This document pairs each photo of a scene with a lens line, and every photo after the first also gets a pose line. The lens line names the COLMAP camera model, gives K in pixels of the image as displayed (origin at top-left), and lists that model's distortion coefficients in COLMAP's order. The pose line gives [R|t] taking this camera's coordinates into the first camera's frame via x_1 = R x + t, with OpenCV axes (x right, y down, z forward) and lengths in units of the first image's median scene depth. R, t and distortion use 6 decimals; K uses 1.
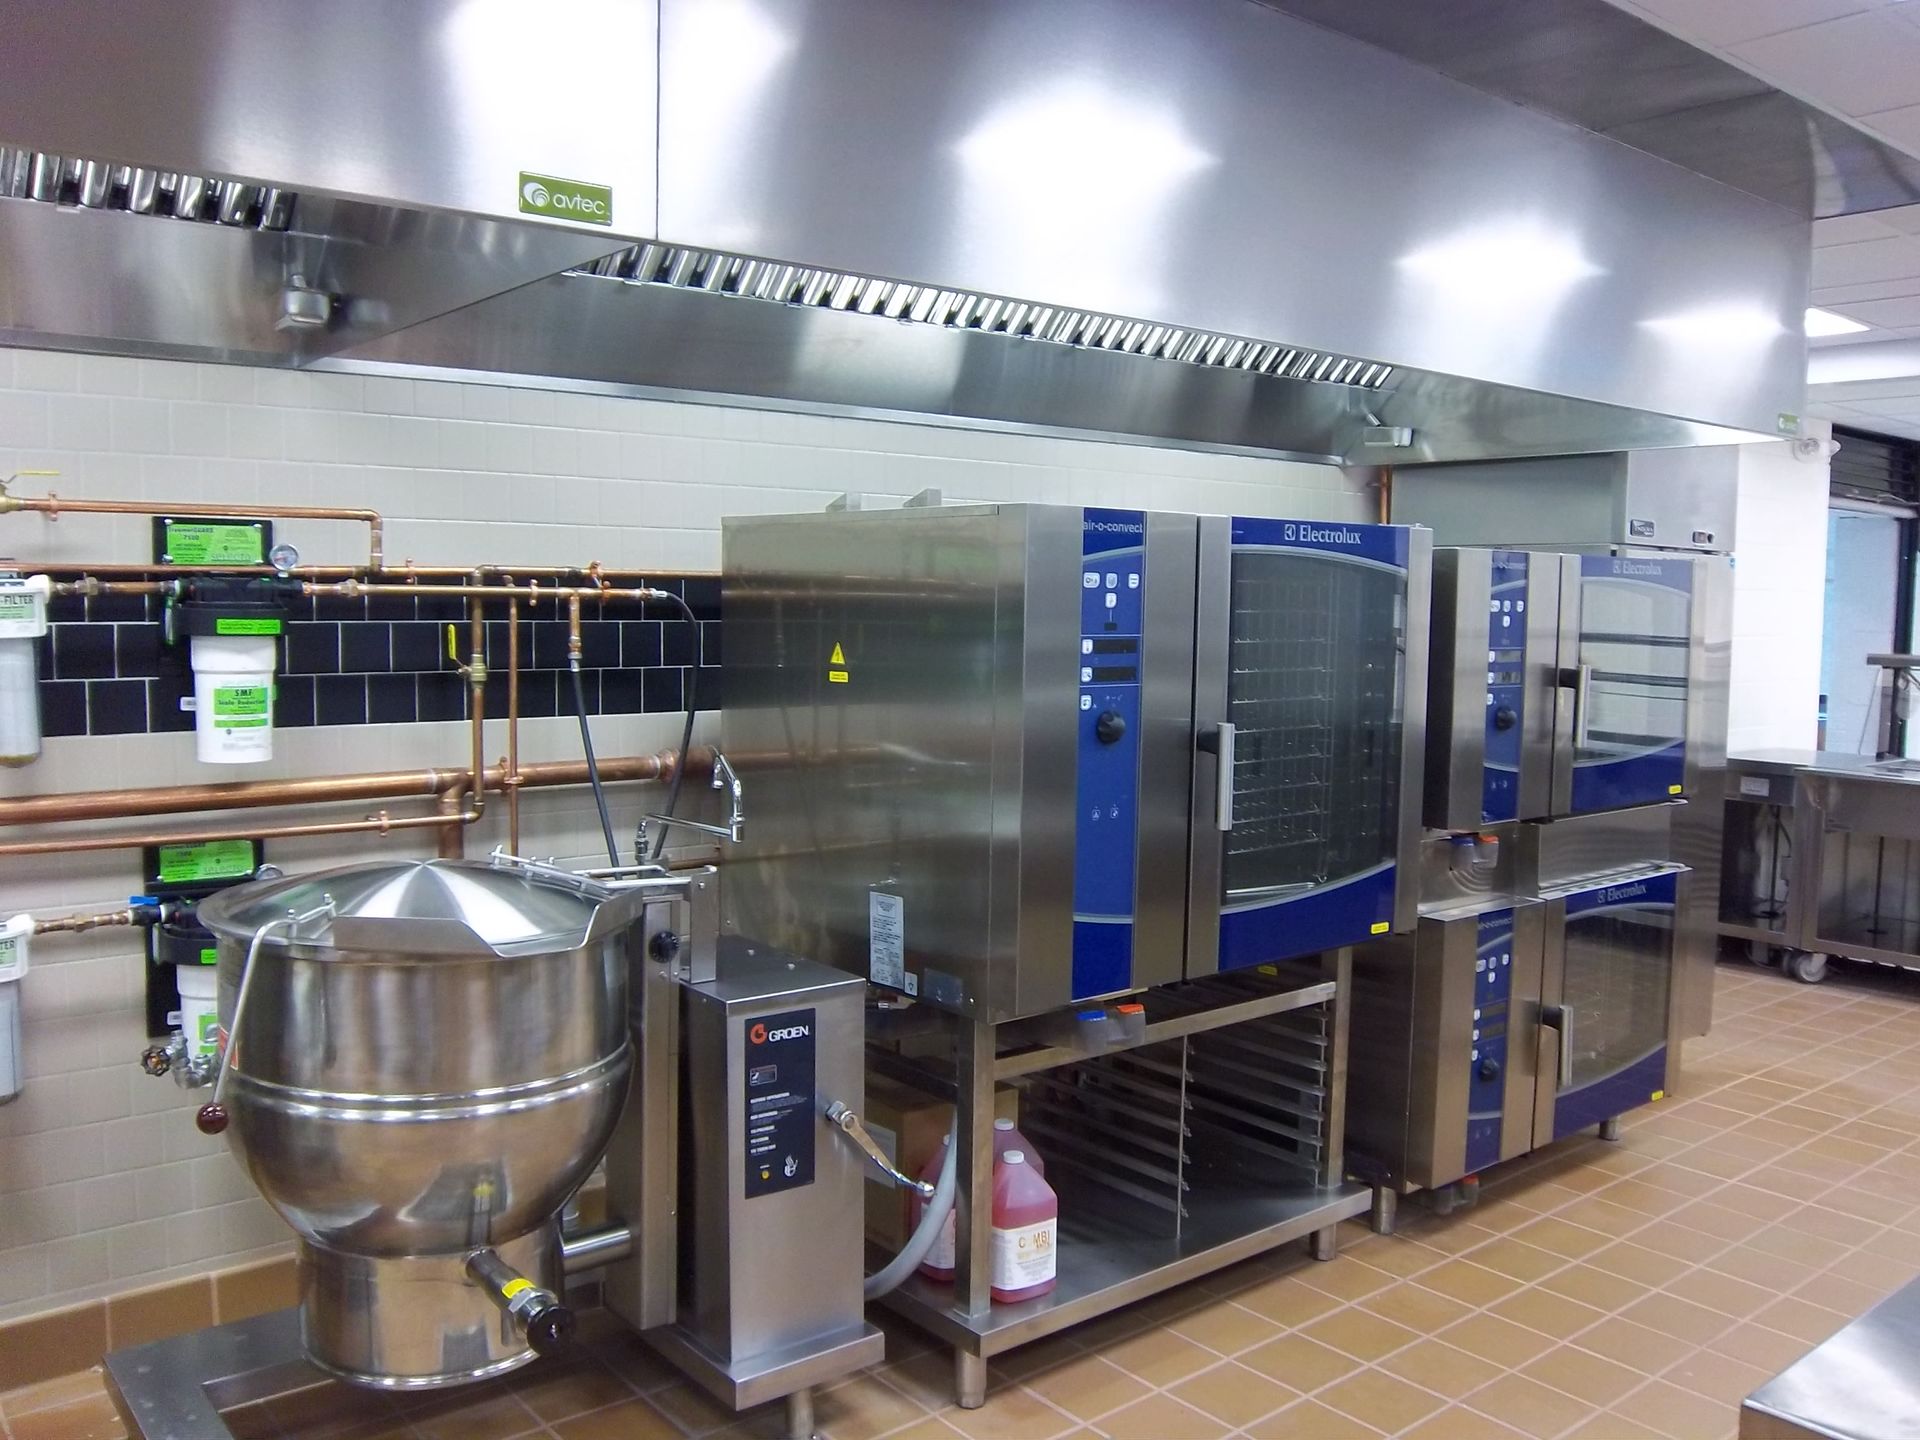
lens RADIAL K [[1648.3, 0, 893.6], [0, 1648.3, 719.6], [0, 0, 1]] dist [-0.063643, 0.025040]
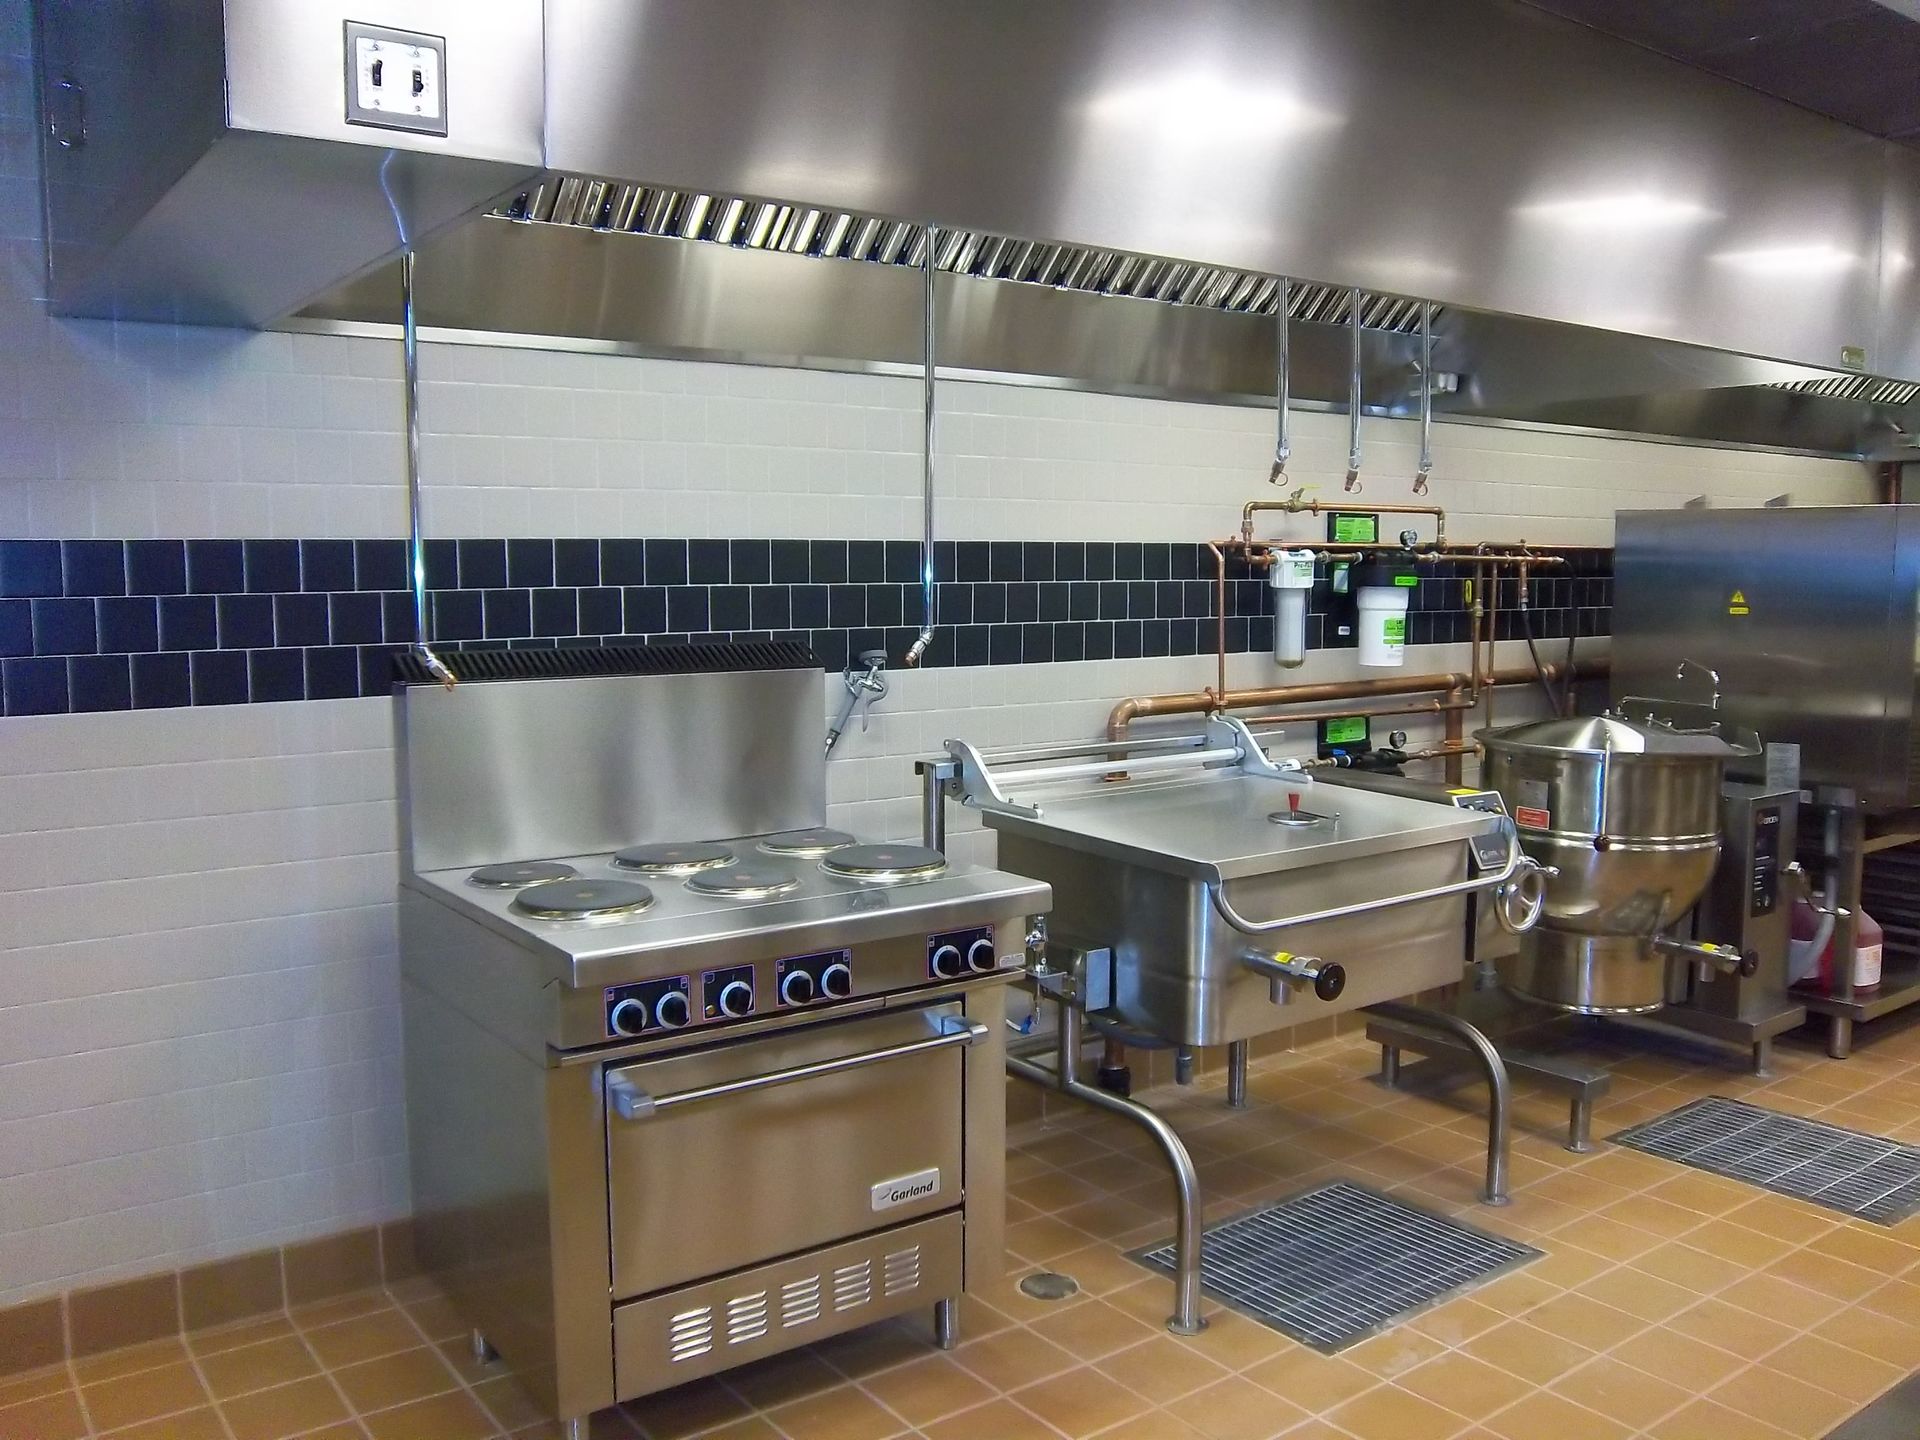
lens RADIAL K [[1648.3, 0, 1003.0], [0, 1648.3, 731.7], [0, 0, 1]] dist [-0.063643, 0.025040]
pose [[0.999906, -0.009648, -0.009711, -0.708207], [0.009911, 0.999572, 0.027506, 0.039268], [0.009441, -0.027600, 0.999574, -0.571617]]
